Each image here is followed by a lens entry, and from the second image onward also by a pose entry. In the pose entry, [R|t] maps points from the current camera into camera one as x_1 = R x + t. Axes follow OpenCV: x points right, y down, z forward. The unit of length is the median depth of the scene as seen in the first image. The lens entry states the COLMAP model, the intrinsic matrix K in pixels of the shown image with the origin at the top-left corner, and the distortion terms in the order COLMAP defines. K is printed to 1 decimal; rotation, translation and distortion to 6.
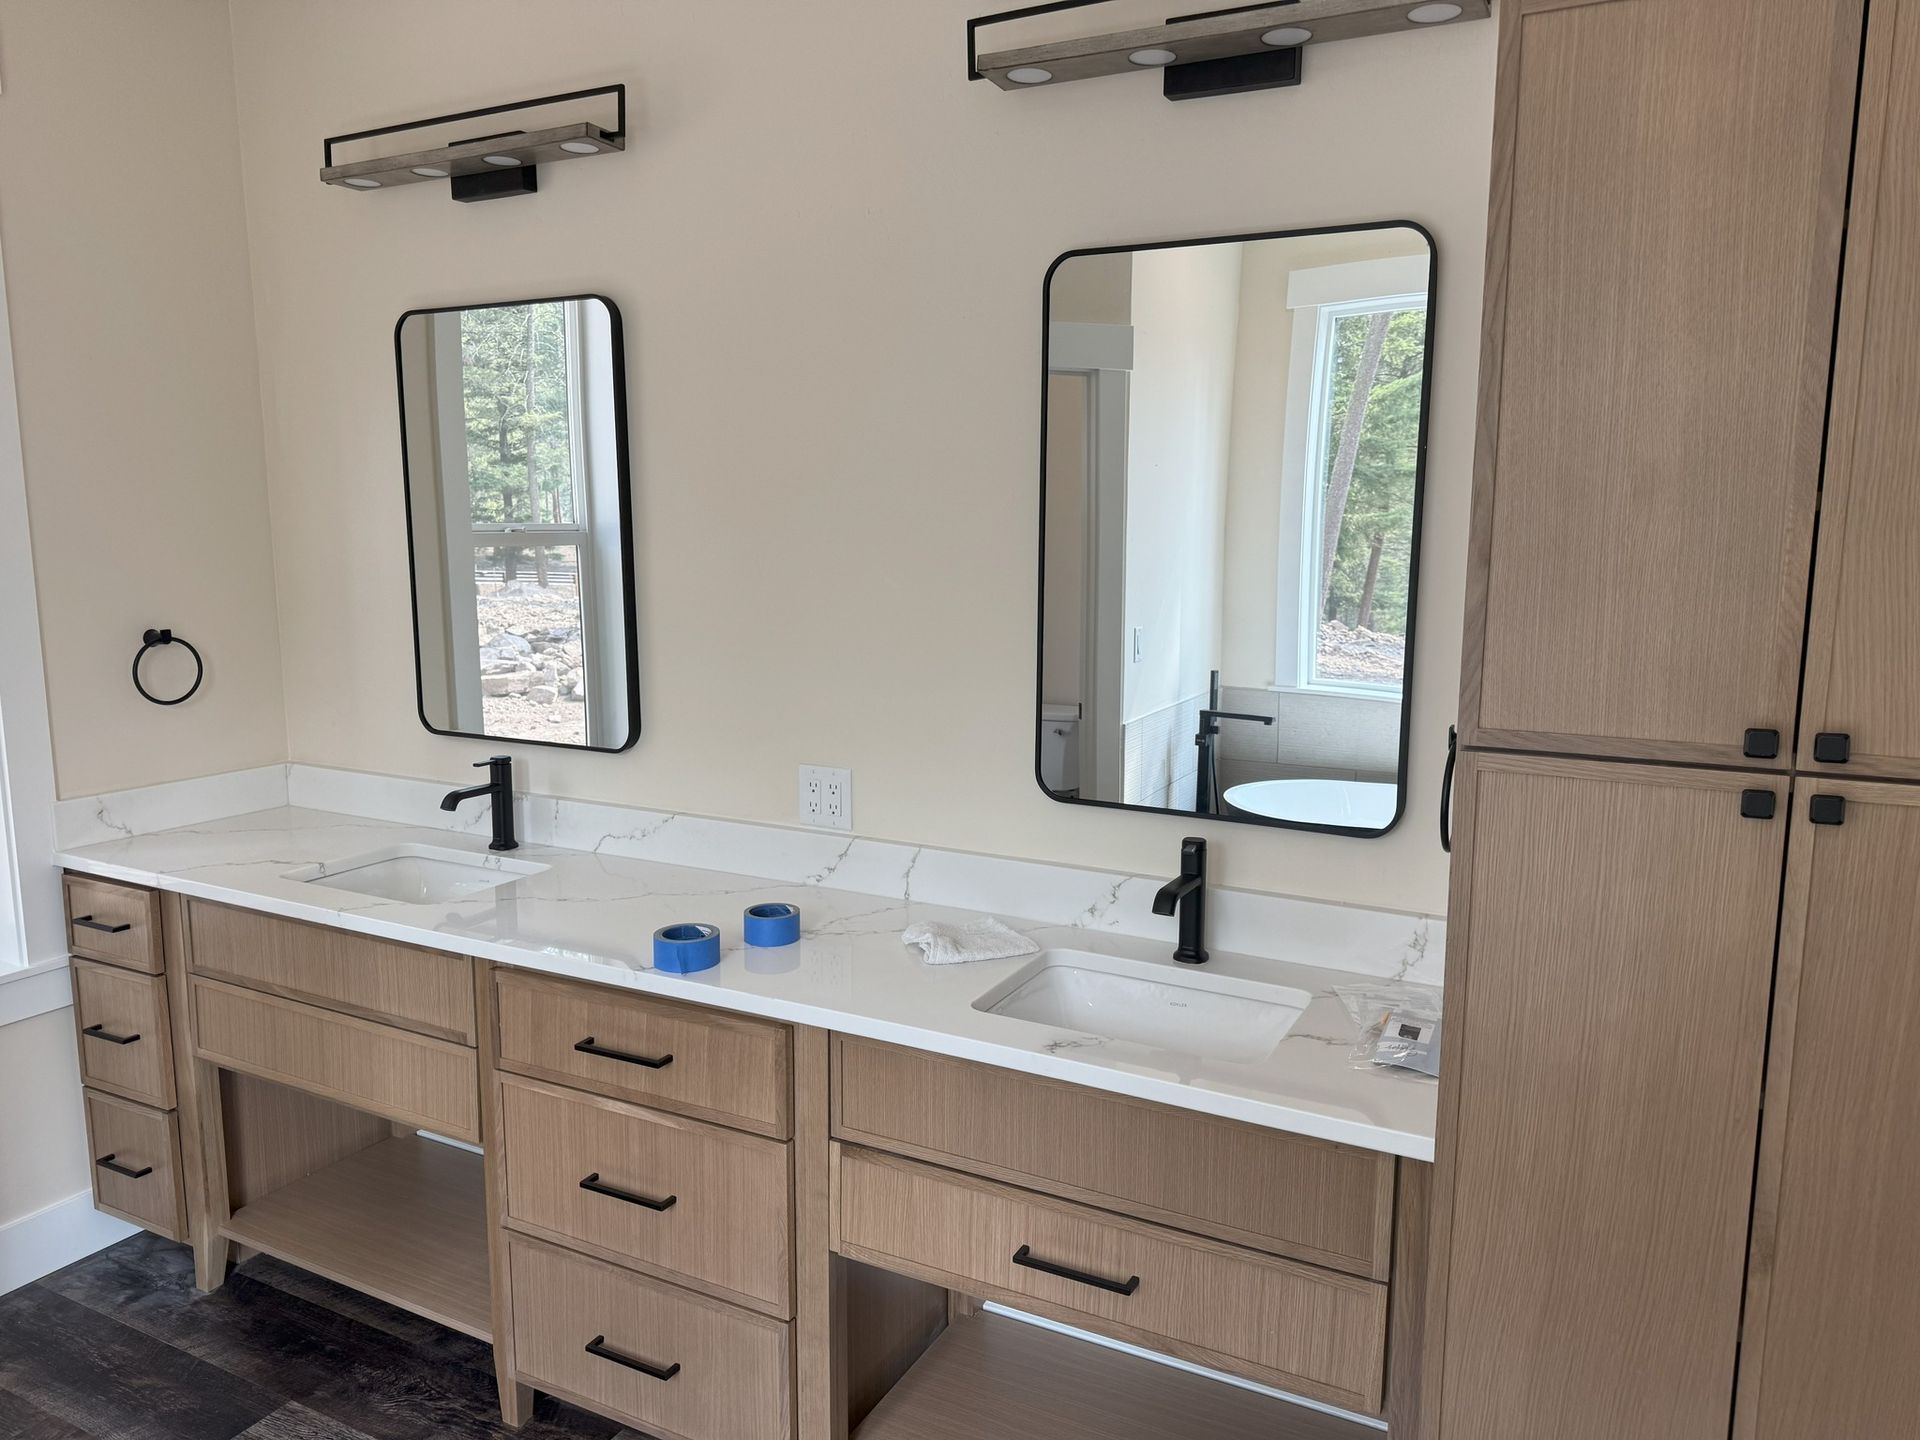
lens RADIAL K [[1303.3, 0, 961.2], [0, 1303.3, 716.3], [0, 0, 1]] dist [0.051658, -0.065806]
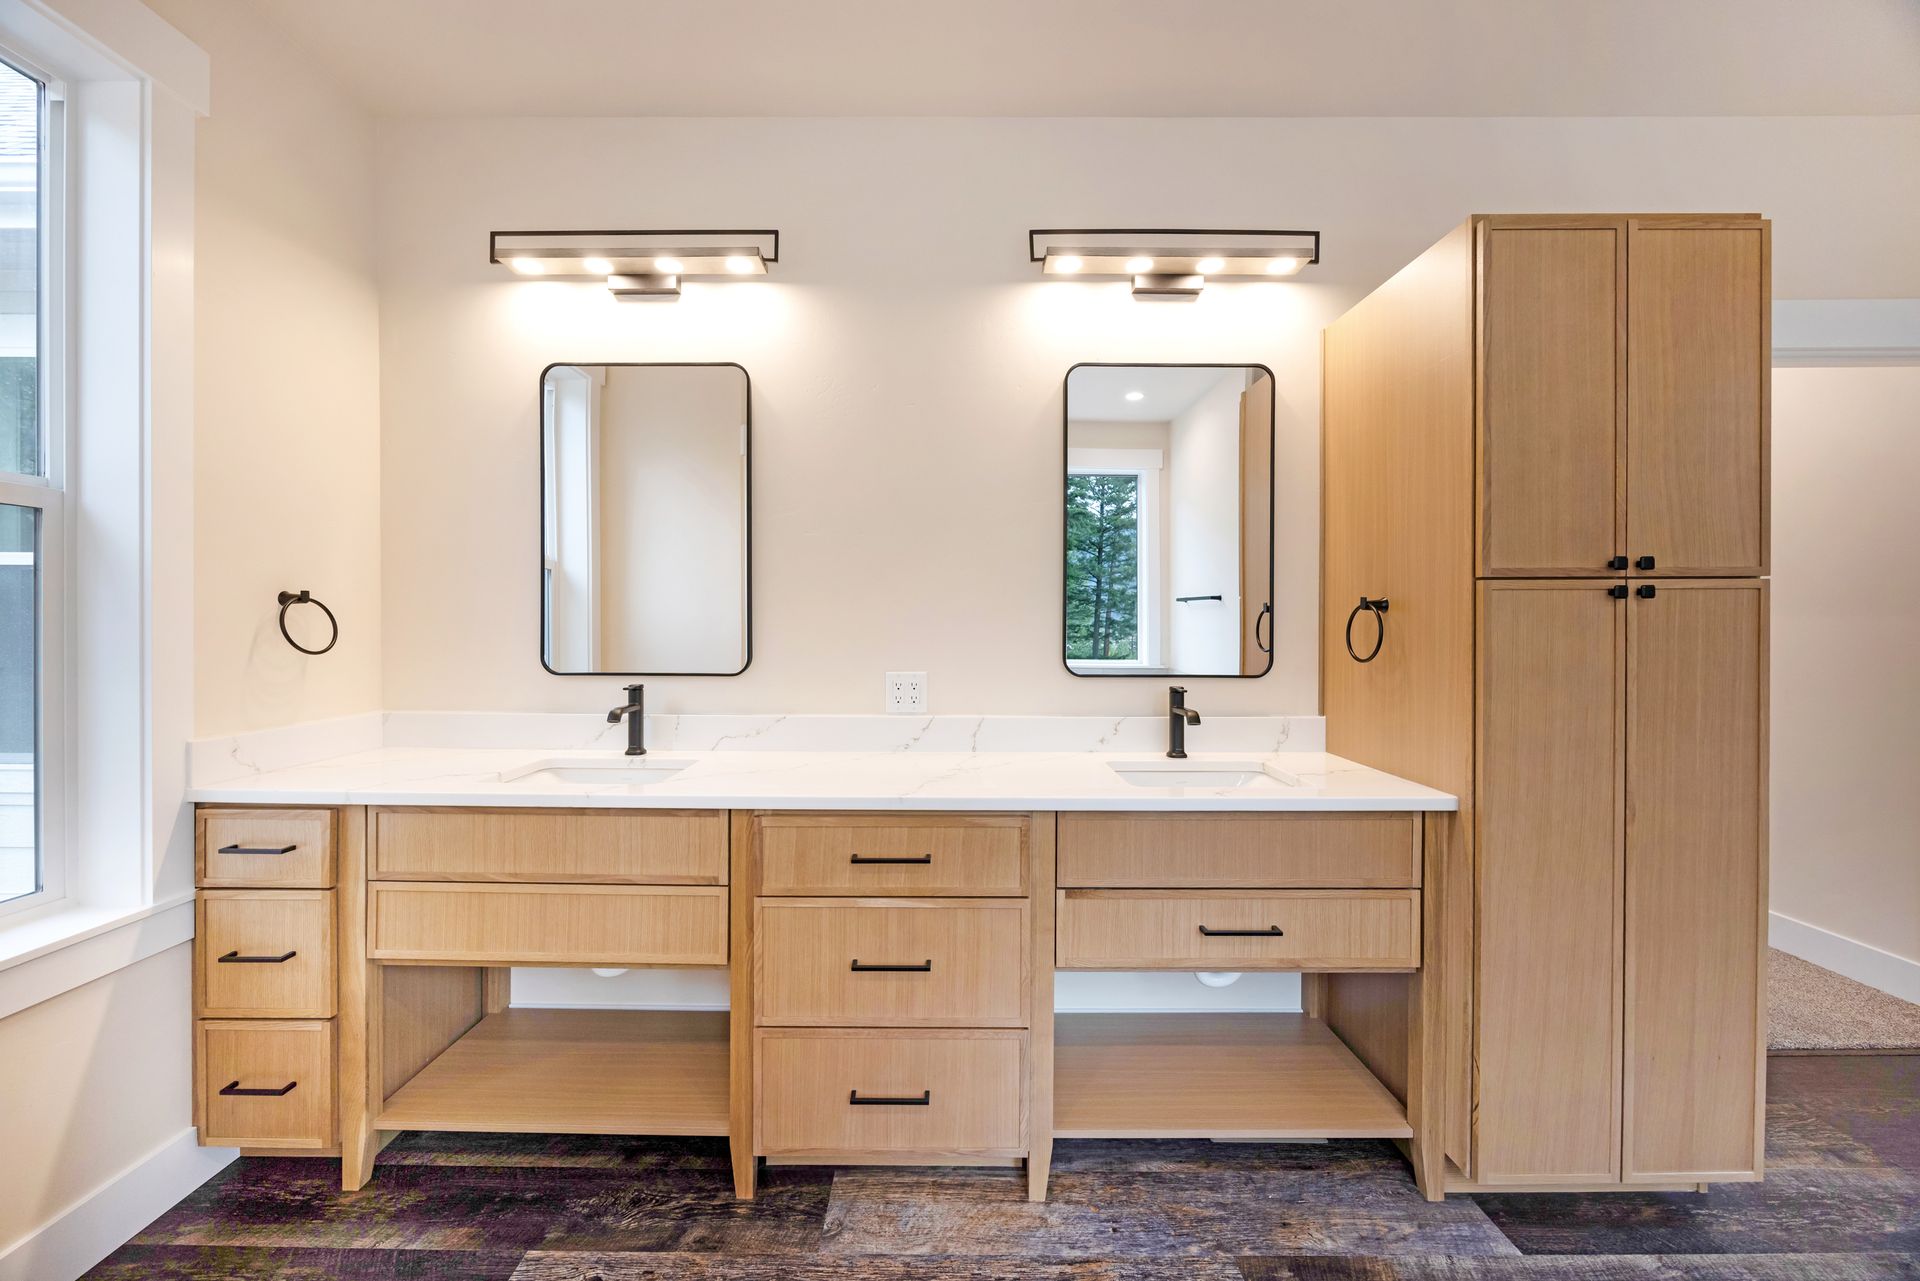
lens RADIAL K [[700.6, 0, 949.0], [0, 700.6, 628.8], [0, 0, 1]] dist [-0.013111, -0.000175]
pose [[0.892013, -0.004409, 0.451988, -0.449542], [0.067537, 0.990028, -0.123629, 0.097142], [-0.446935, 0.140805, 0.883415, 0.253340]]
